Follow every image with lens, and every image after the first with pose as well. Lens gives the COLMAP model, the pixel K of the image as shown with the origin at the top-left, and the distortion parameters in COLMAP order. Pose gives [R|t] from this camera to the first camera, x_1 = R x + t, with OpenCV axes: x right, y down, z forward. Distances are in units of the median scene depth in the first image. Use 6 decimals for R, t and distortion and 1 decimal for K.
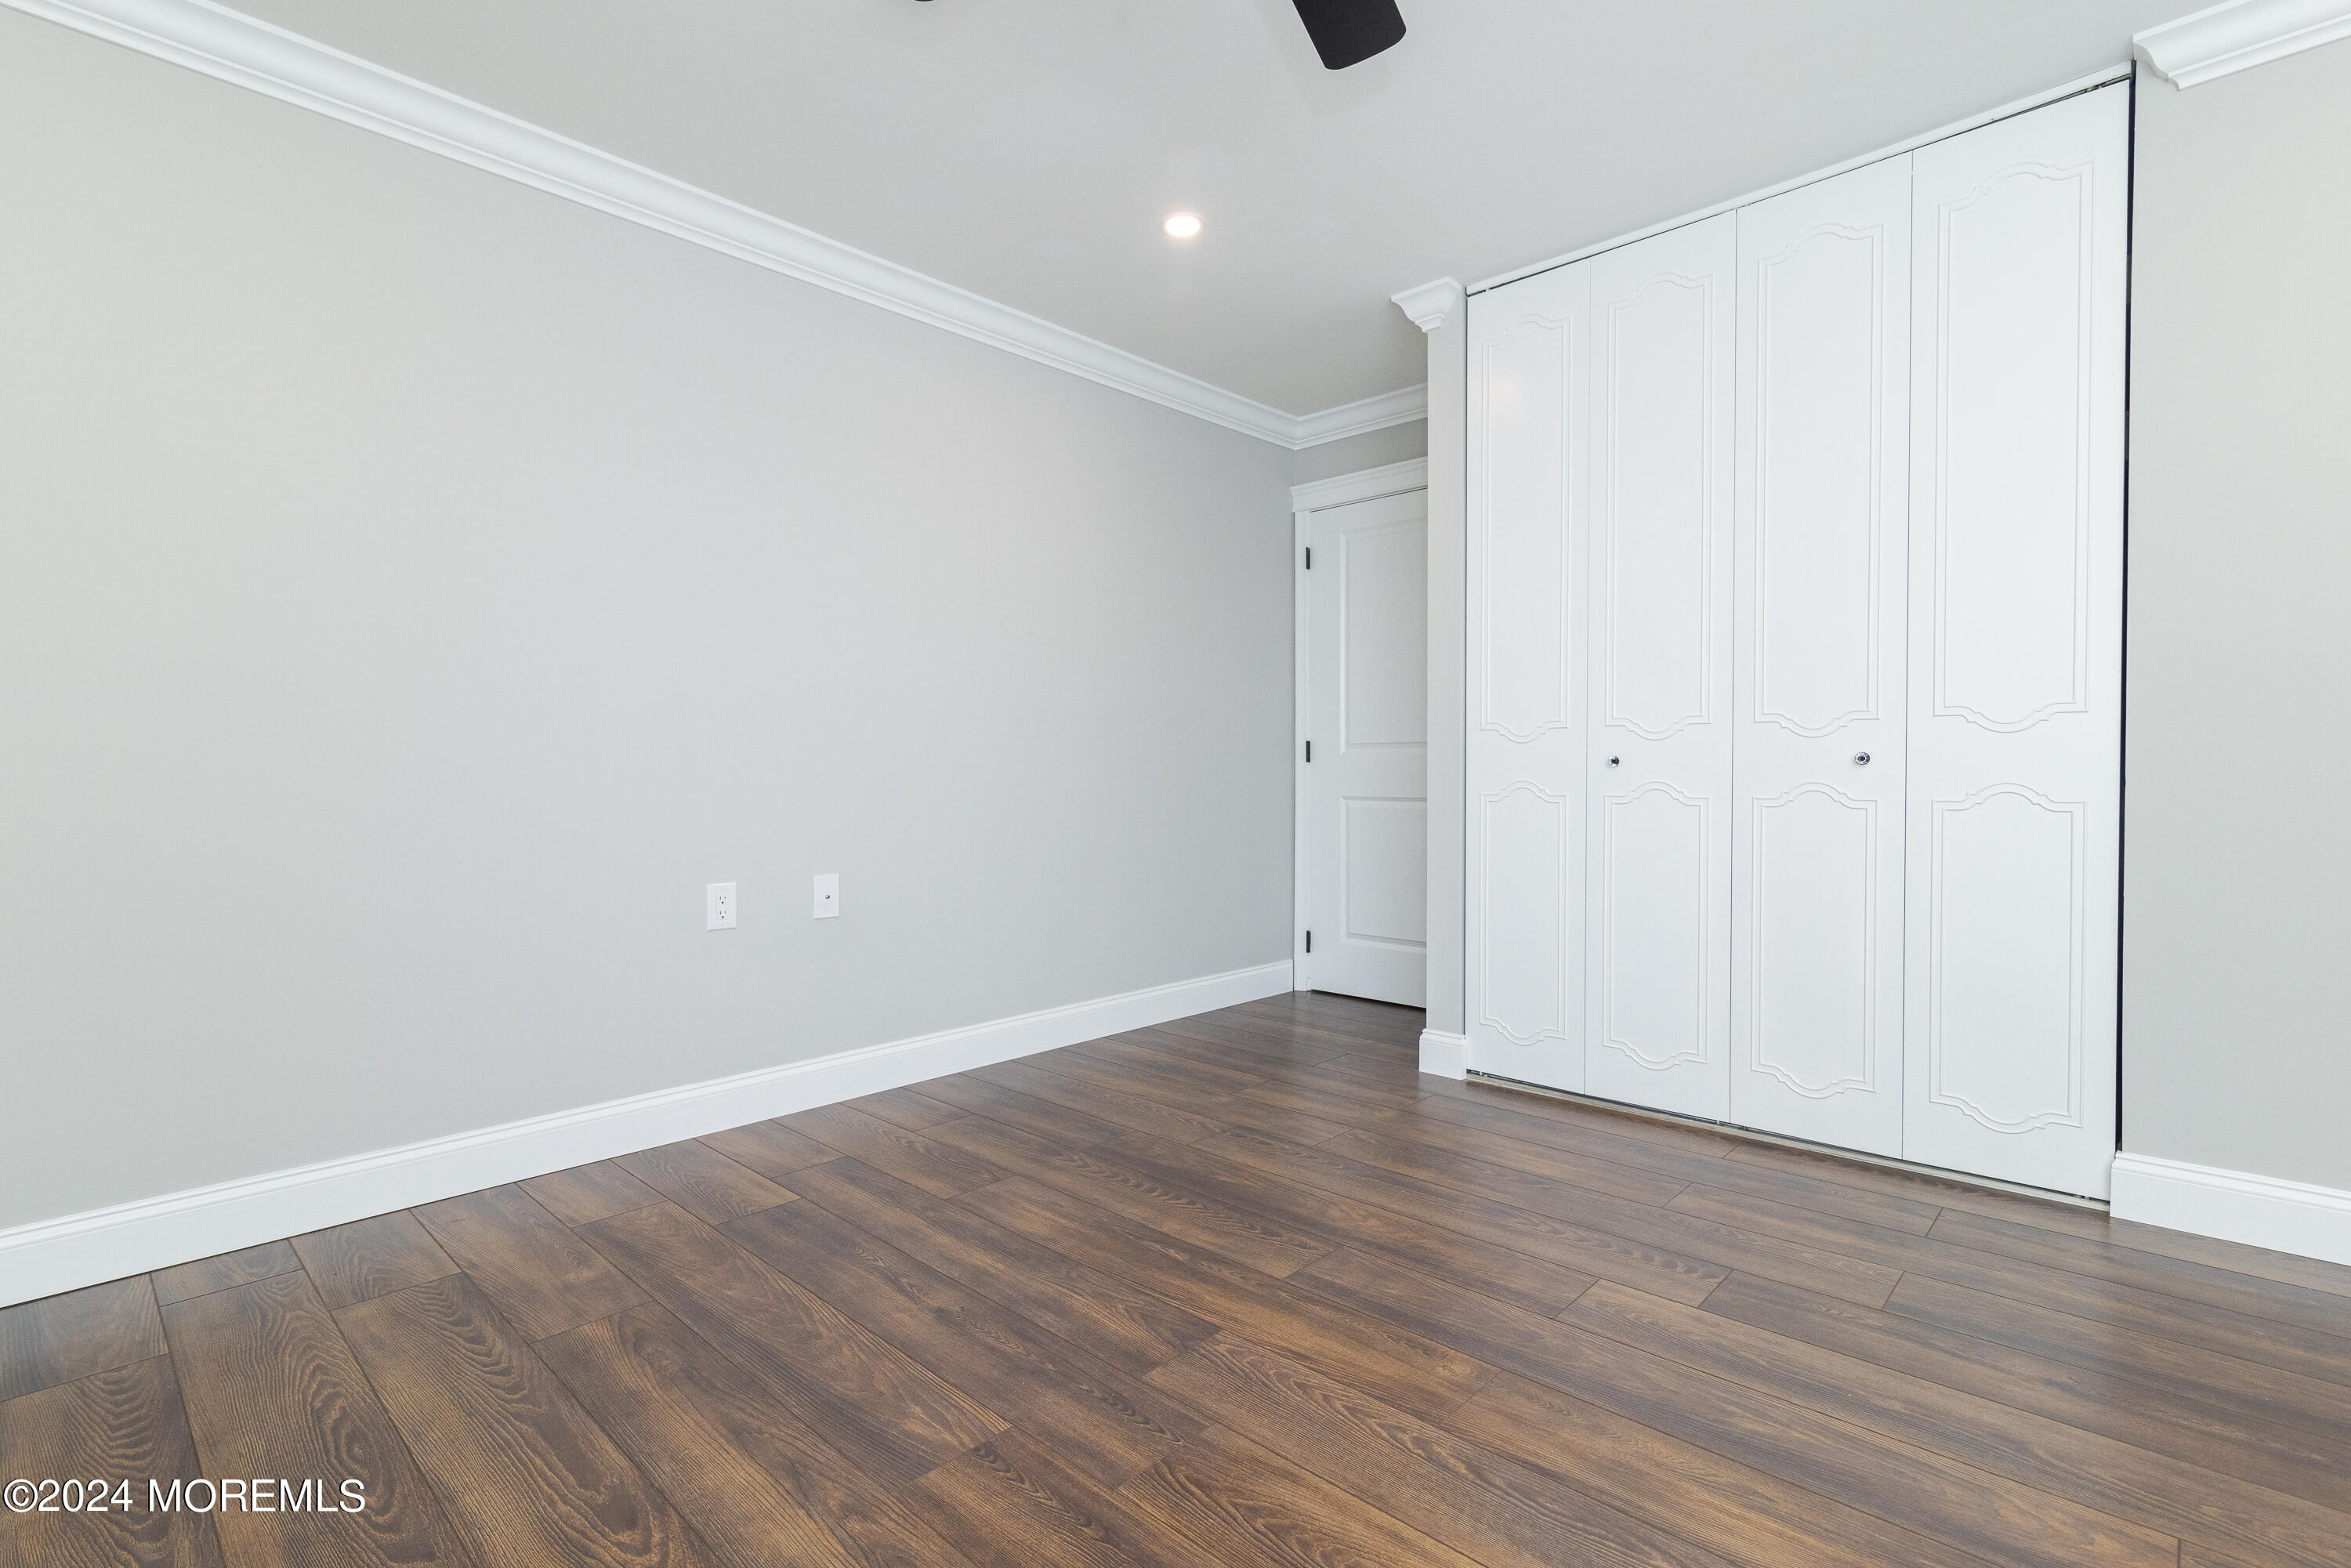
lens RADIAL K [[1156.3, 0, 1226.9], [0, 1156.3, 779.0], [0, 0, 1]] dist [-0.014793, -0.000246]
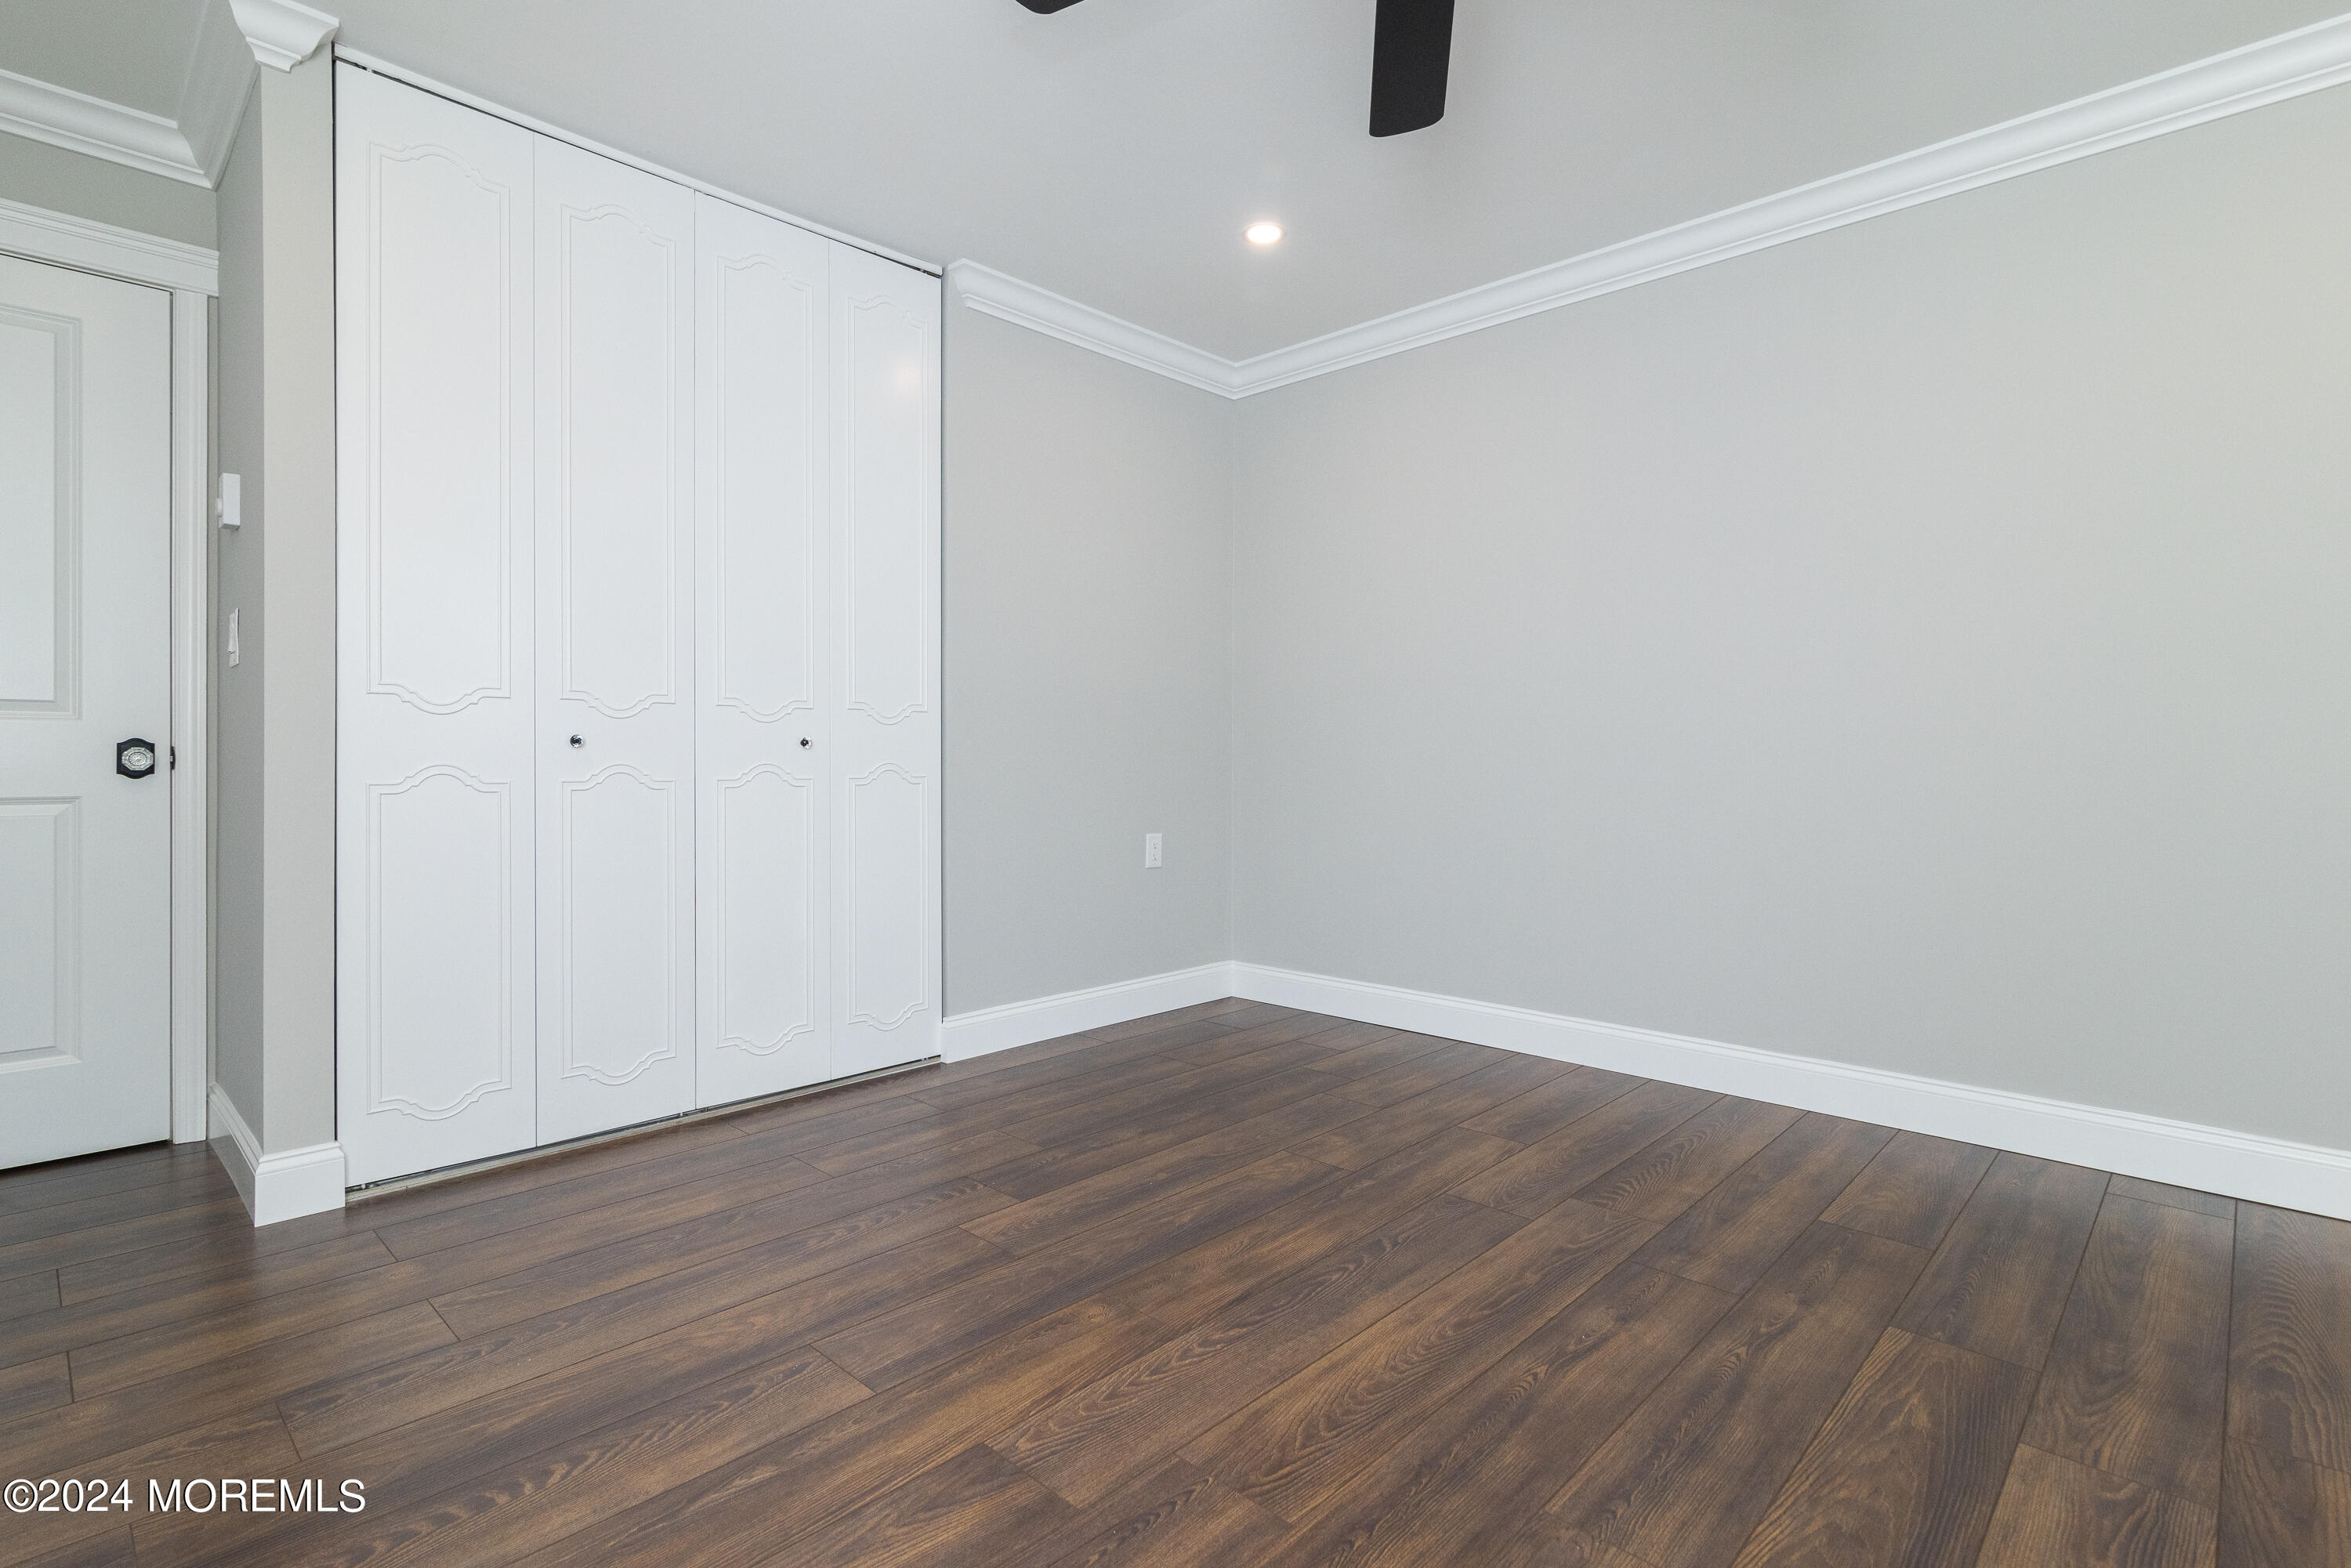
lens RADIAL K [[1156.3, 0, 1177.7], [0, 1156.3, 760.9], [0, 0, 1]] dist [-0.014793, -0.000246]
pose [[-0.007668, -0.007121, 0.999945, -0.694671], [0.011100, 0.999912, 0.007206, -0.002750], [-0.999909, 0.011154, -0.007588, 0.746759]]
